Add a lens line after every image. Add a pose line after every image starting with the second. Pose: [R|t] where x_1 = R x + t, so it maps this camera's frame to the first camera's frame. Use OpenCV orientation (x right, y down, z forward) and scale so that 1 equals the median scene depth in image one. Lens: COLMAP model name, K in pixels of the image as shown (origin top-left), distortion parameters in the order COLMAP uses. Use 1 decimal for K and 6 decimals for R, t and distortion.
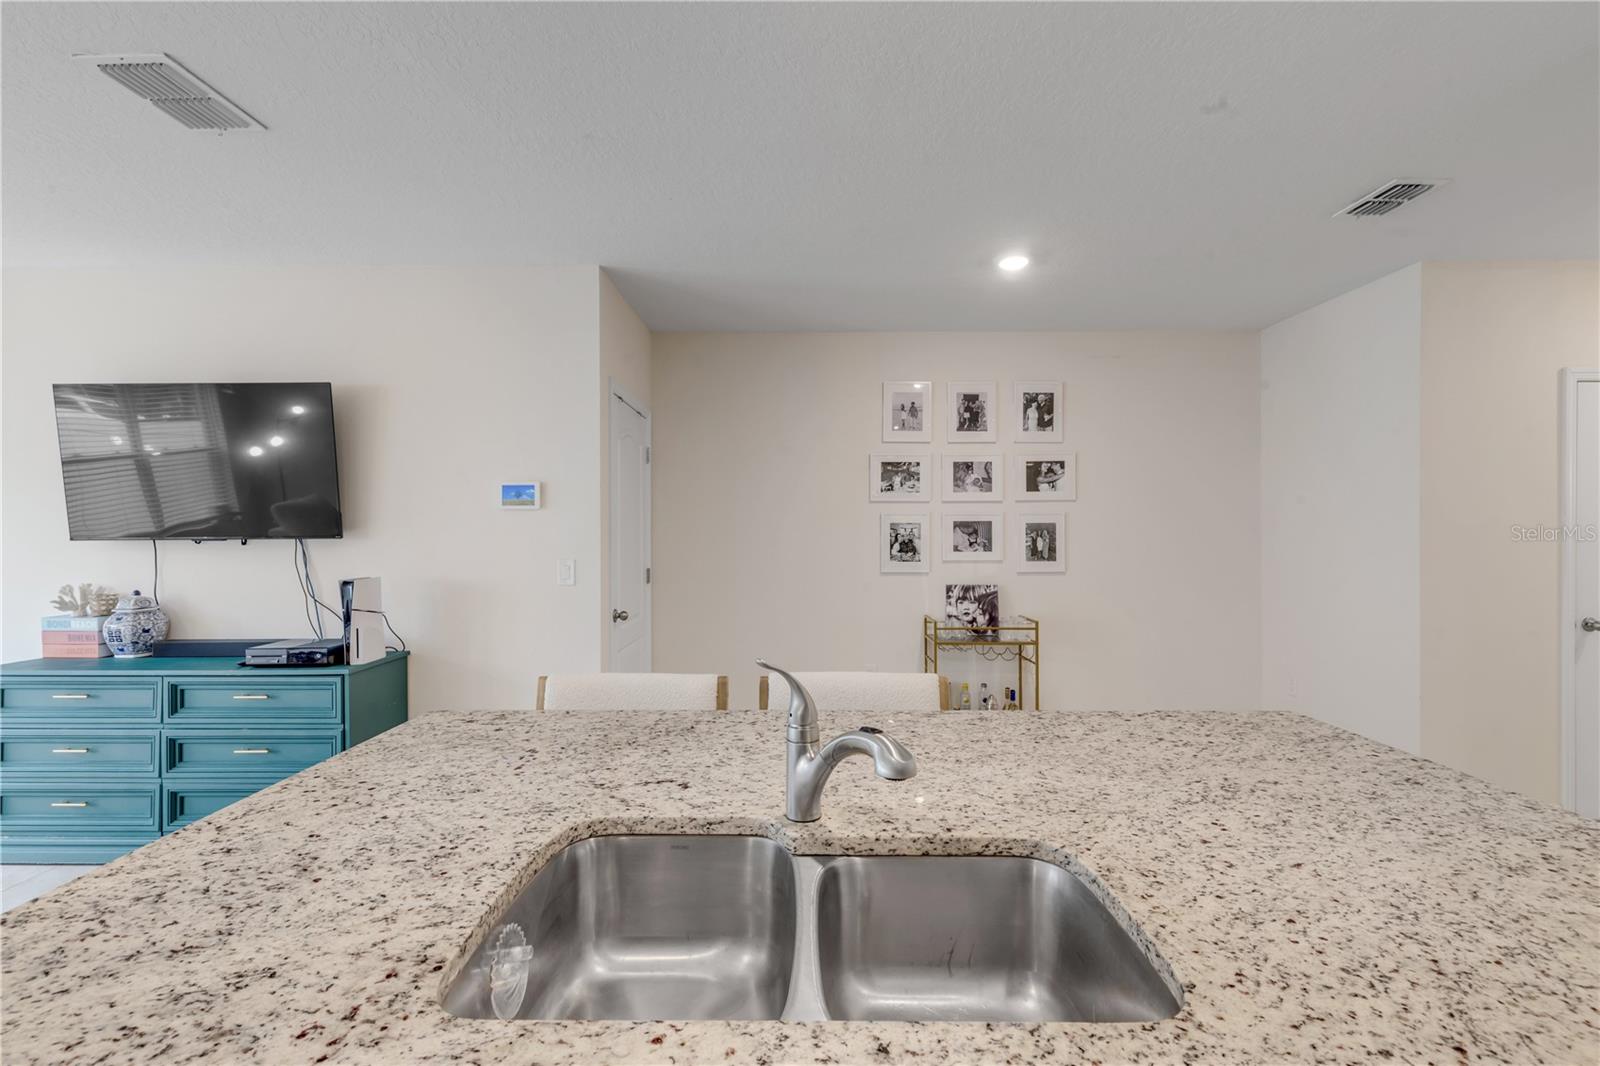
lens RADIAL K [[716.4, 0, 799.6], [0, 716.4, 534.6], [0, 0, 1]] dist [0.006096, -0.000624]
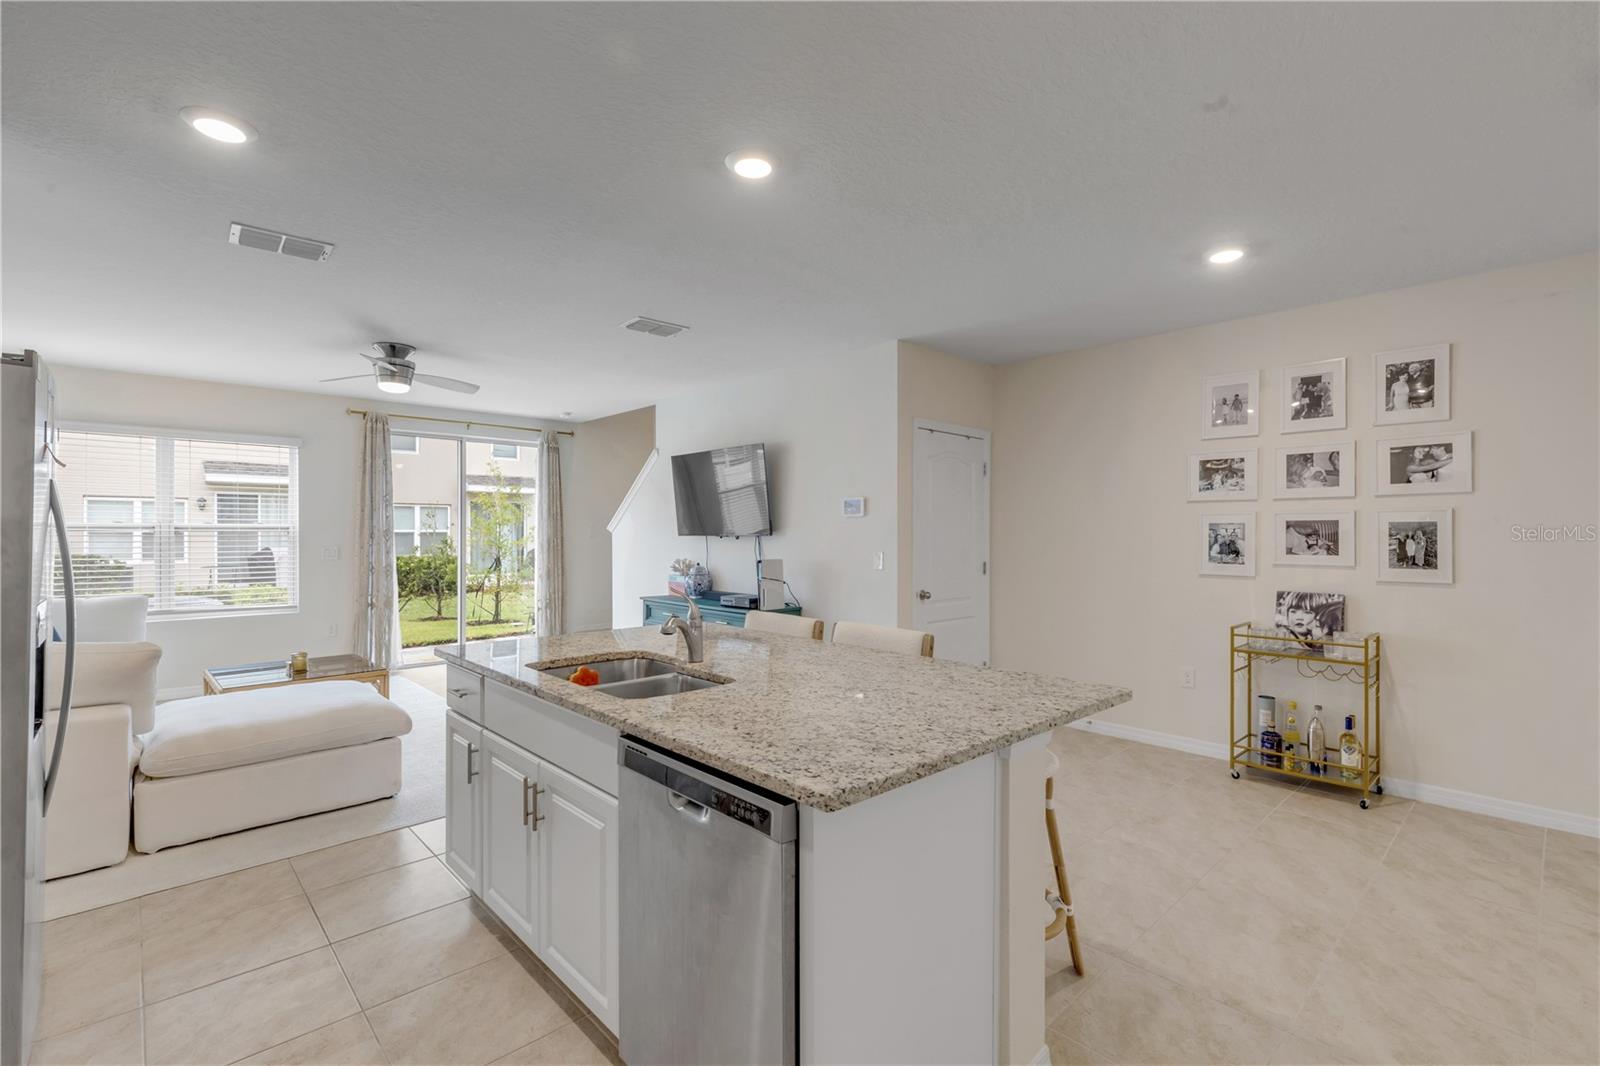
lens RADIAL K [[718.2, 0, 797.0], [0, 718.2, 534.0], [0, 0, 1]] dist [-0.000615, -0.000178]
pose [[0.683568, 0.003674, -0.729878, 0.453662], [-0.004742, 0.999989, 0.000592, 0.000404], [0.729871, 0.003057, 0.683578, -0.065403]]
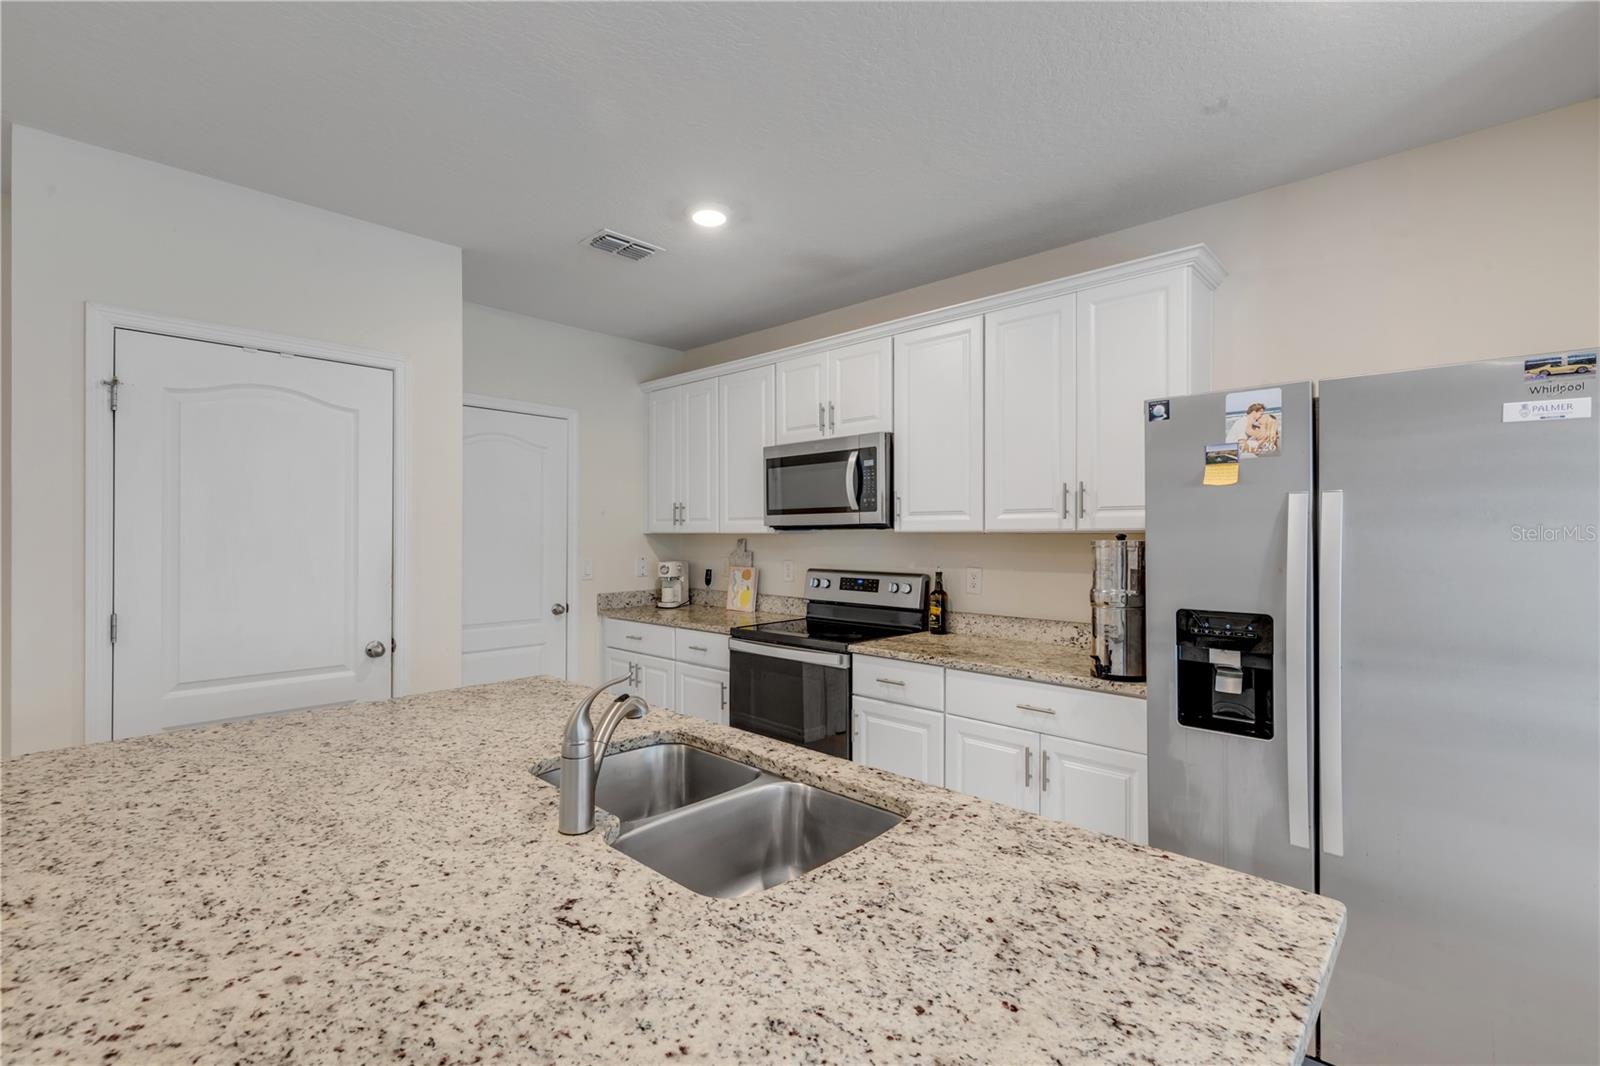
lens RADIAL K [[718.6, 0, 794.5], [0, 718.6, 532.9], [0, 0, 1]] dist [0.004727, -0.000622]
pose [[-0.728519, -0.001236, 0.685025, -0.231466], [0.000814, 0.999996, 0.002670, -0.009134], [-0.685026, 0.002503, -0.728515, 0.381766]]
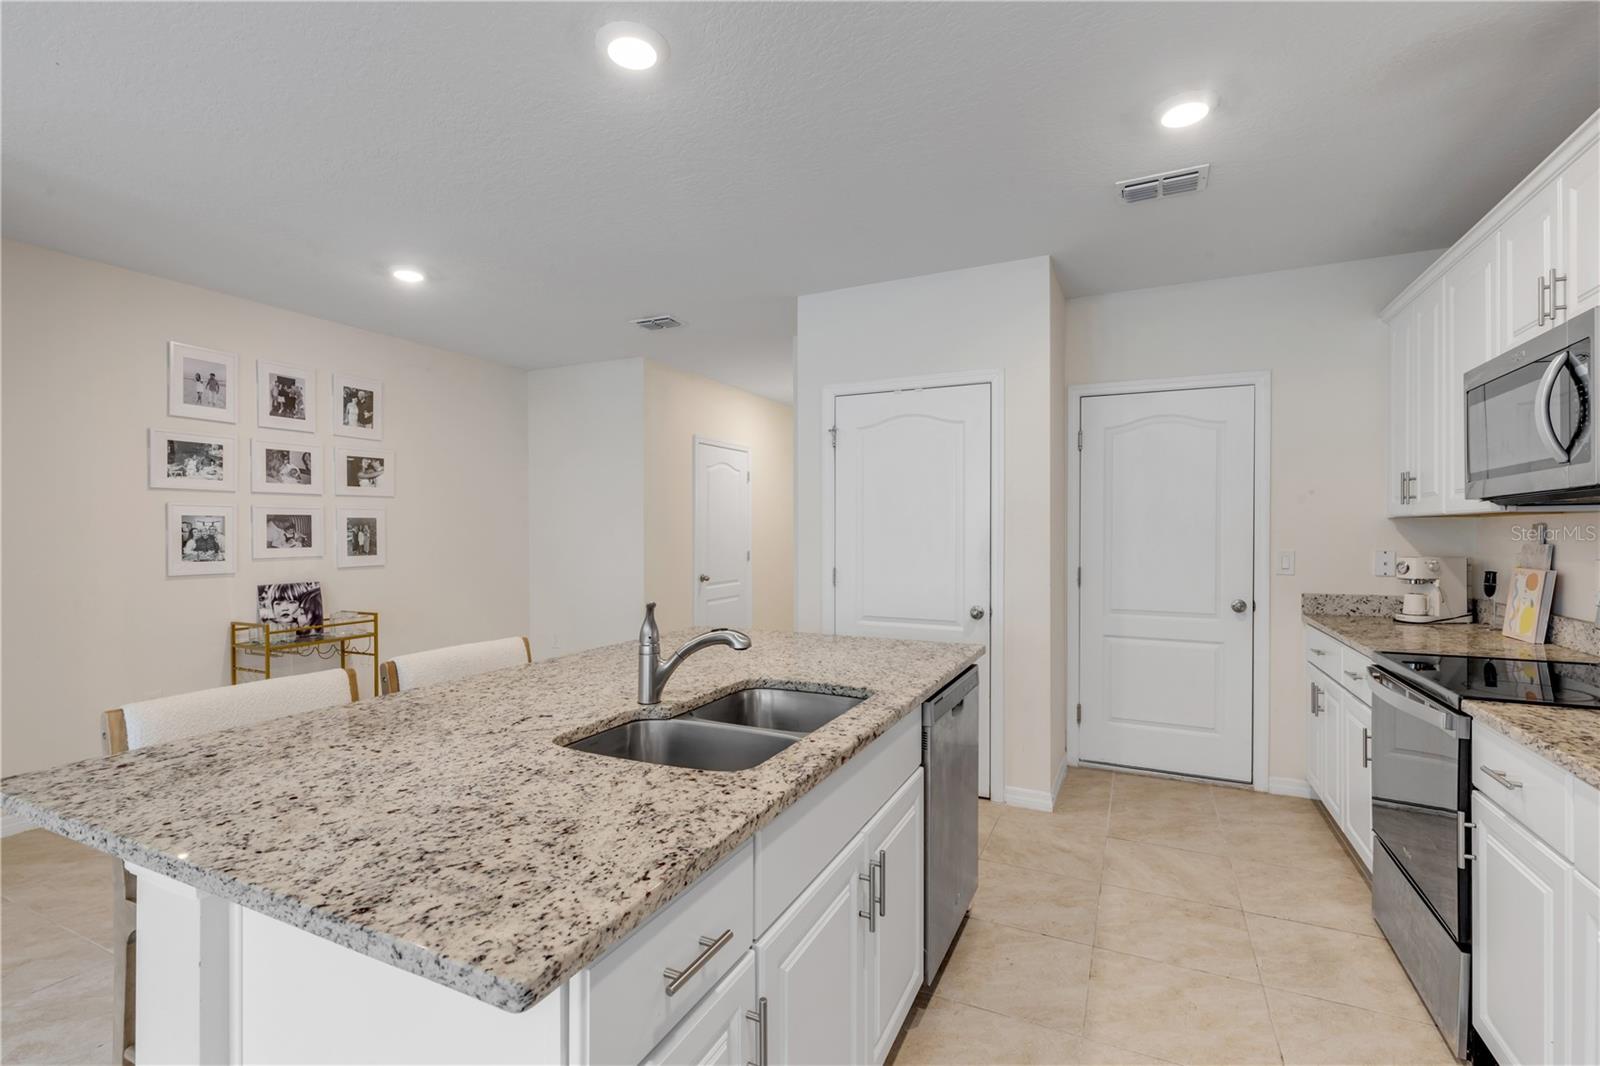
lens RADIAL K [[714.2, 0, 797.5], [0, 714.2, 533.0], [0, 0, 1]] dist [0.002776, 0.000257]
pose [[0.429660, -0.004915, 0.902977, -0.312188], [0.005041, 0.999983, 0.003044, 0.005147], [-0.902977, 0.003244, 0.429677, 0.009507]]
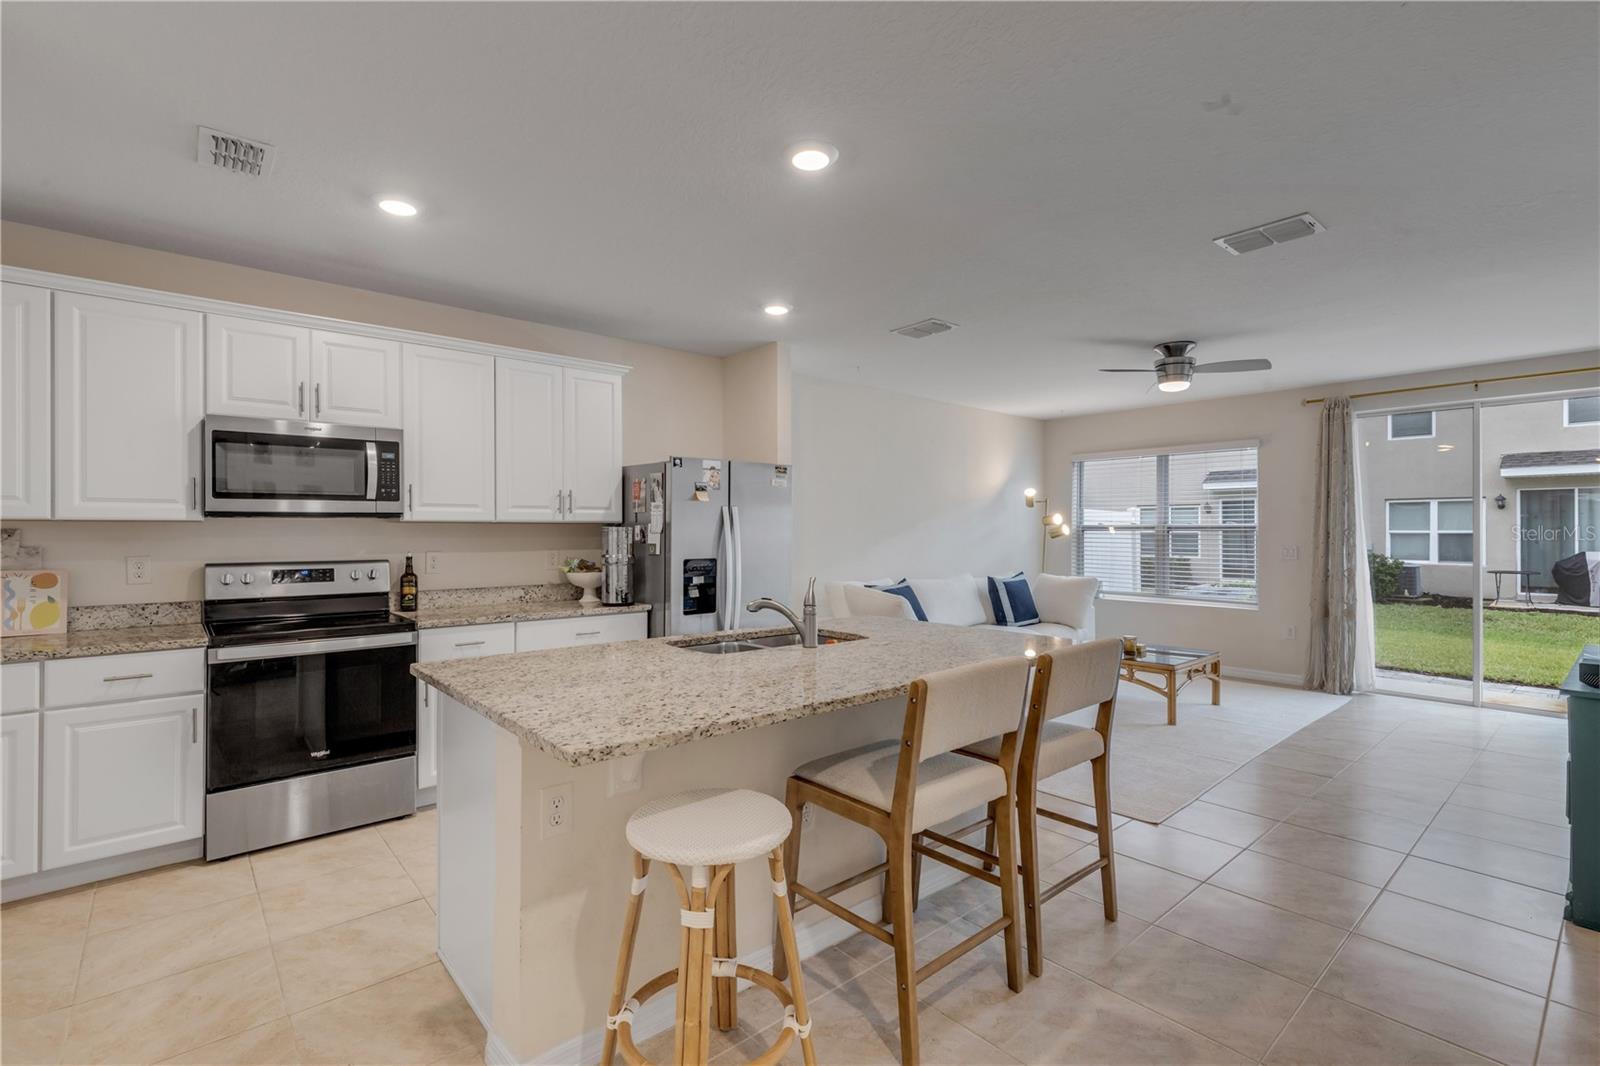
lens RADIAL K [[721.6, 0, 795.9], [0, 721.6, 530.9], [0, 0, 1]] dist [-0.000038, 0.000322]
pose [[-0.755127, -0.001459, -0.655577, 0.396470], [-0.001445, 0.999999, -0.000562, 0.003119], [0.655577, 0.000523, -0.755128, 0.684610]]
